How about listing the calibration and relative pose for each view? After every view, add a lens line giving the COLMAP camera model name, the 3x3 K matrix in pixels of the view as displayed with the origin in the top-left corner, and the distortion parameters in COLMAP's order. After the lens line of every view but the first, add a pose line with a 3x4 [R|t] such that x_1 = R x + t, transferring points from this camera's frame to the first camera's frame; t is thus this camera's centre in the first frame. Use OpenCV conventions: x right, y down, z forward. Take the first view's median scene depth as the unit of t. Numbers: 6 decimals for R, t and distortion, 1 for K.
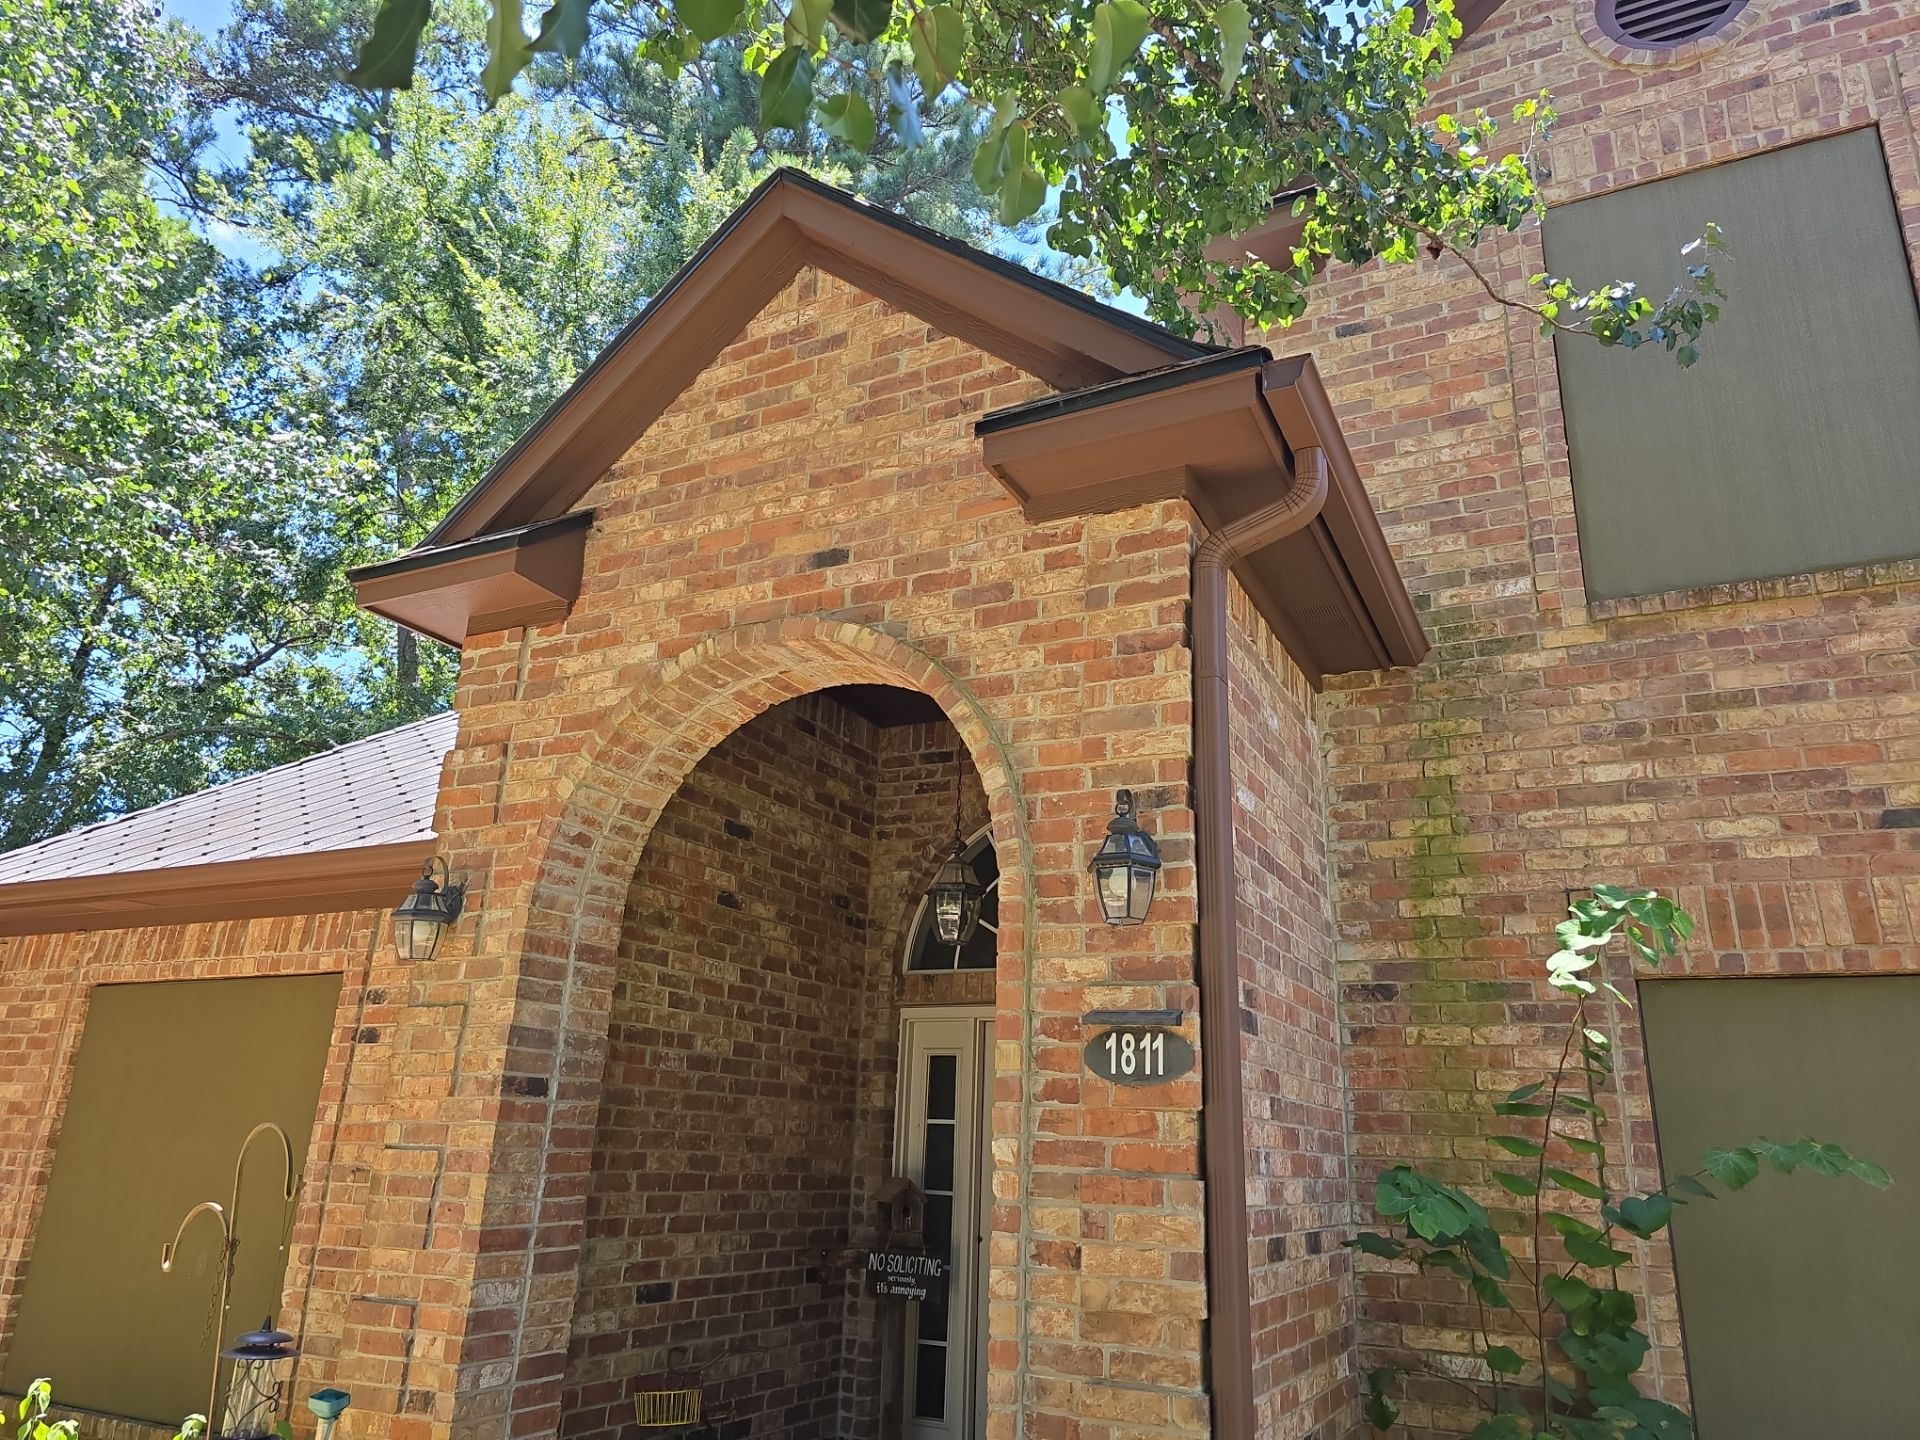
lens RADIAL K [[1300.5, 0, 963.4], [0, 1300.5, 703.1], [0, 0, 1]] dist [0.054287, -0.046366]
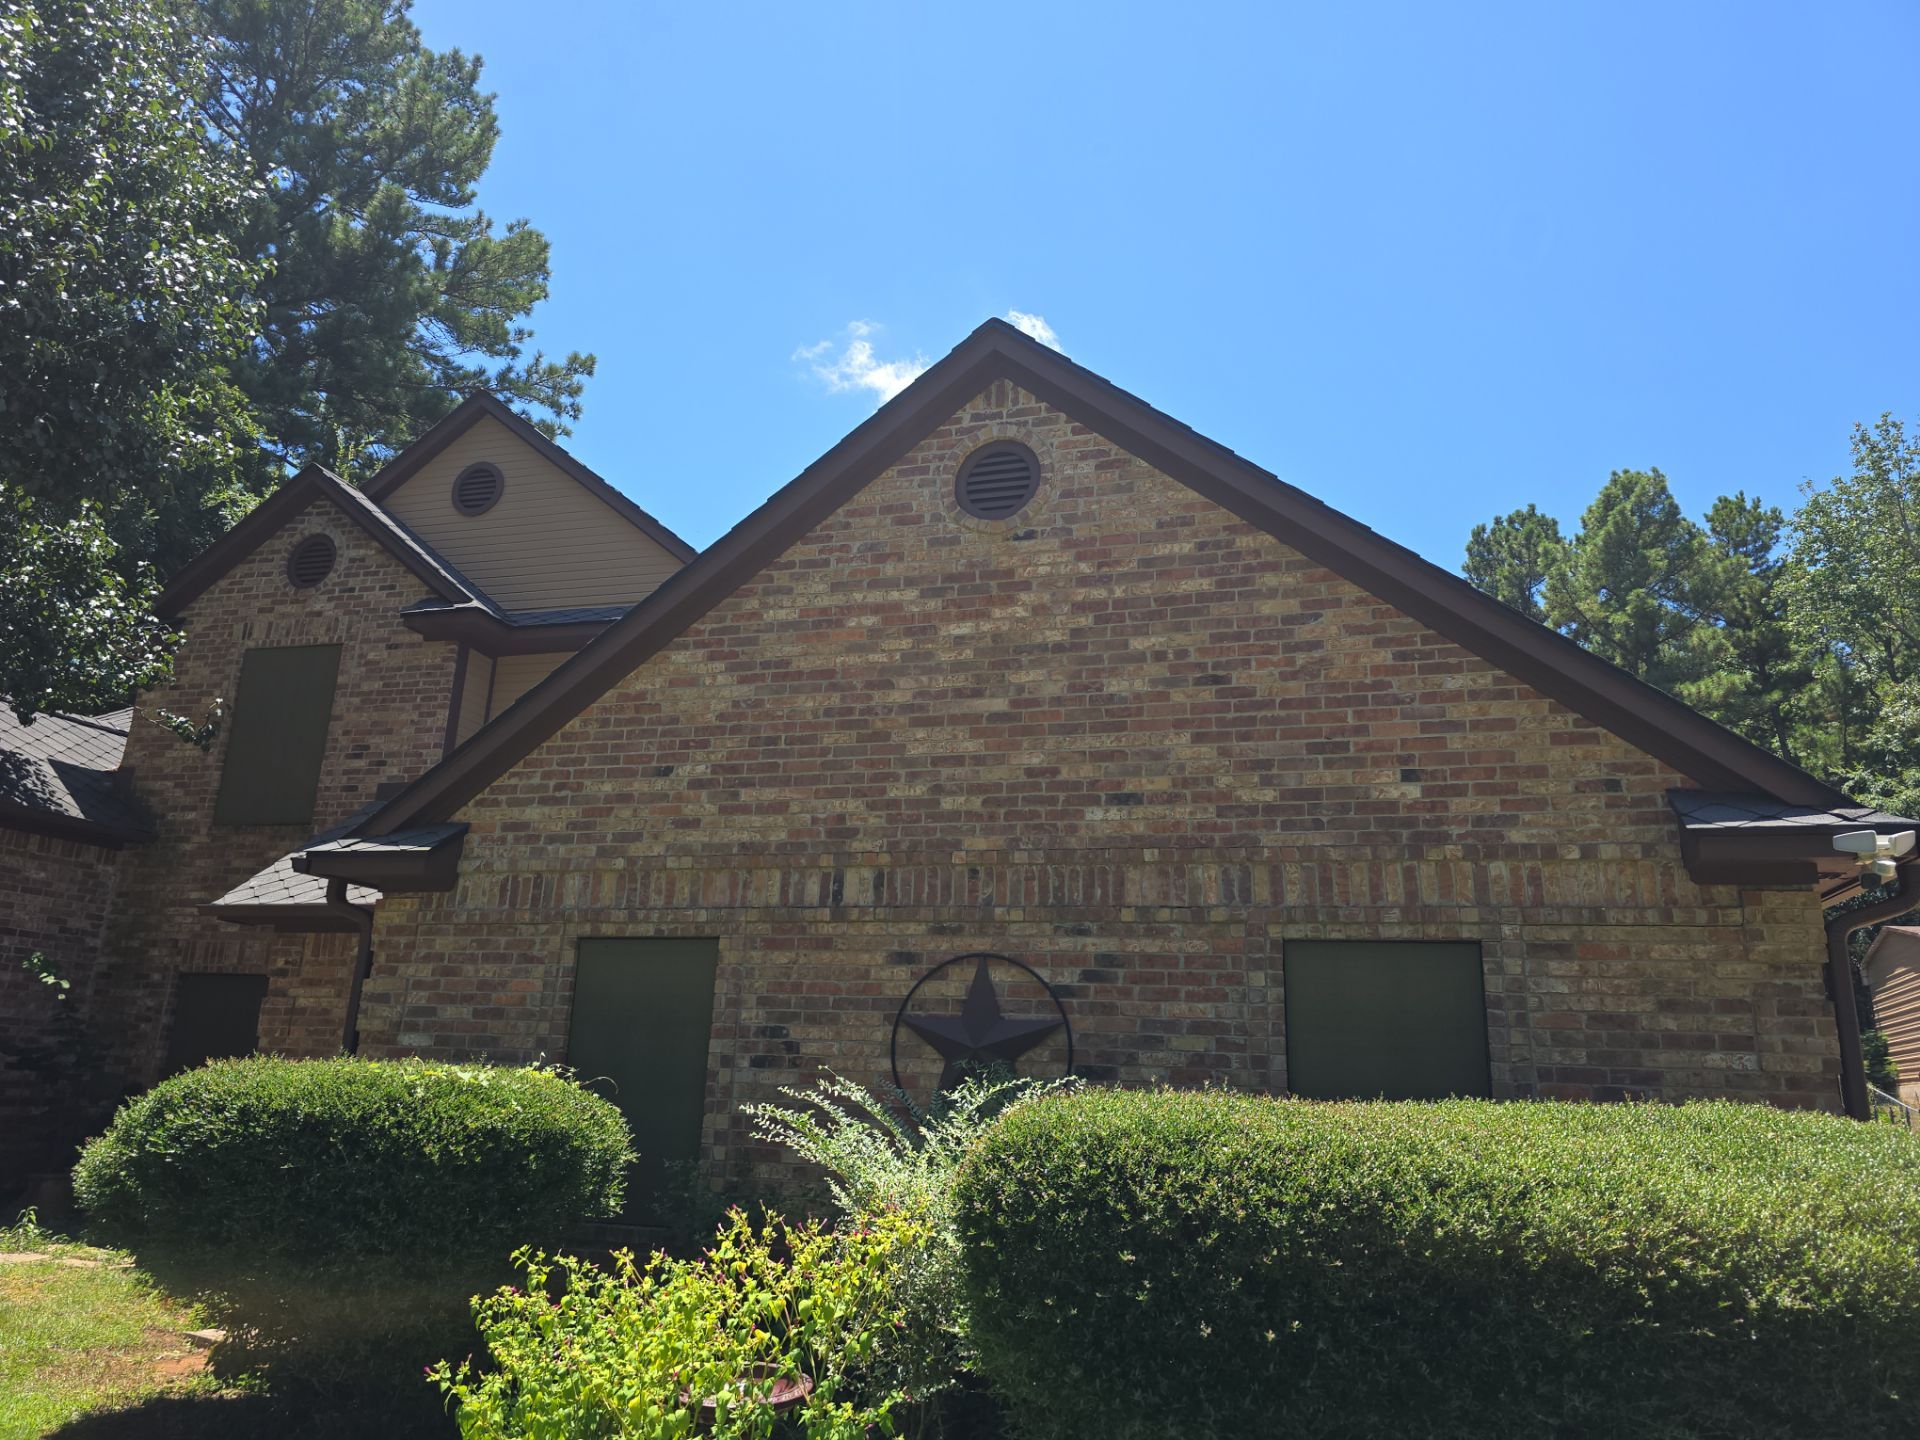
lens RADIAL K [[1301.5, 0, 1001.9], [0, 1301.5, 715.3], [0, 0, 1]] dist [0.048045, -0.044339]
pose [[0.981499, 0.053659, 0.183795, 1.585891], [-0.065868, 0.995963, 0.060978, -0.576970], [-0.179782, -0.071956, 0.981071, -1.865207]]
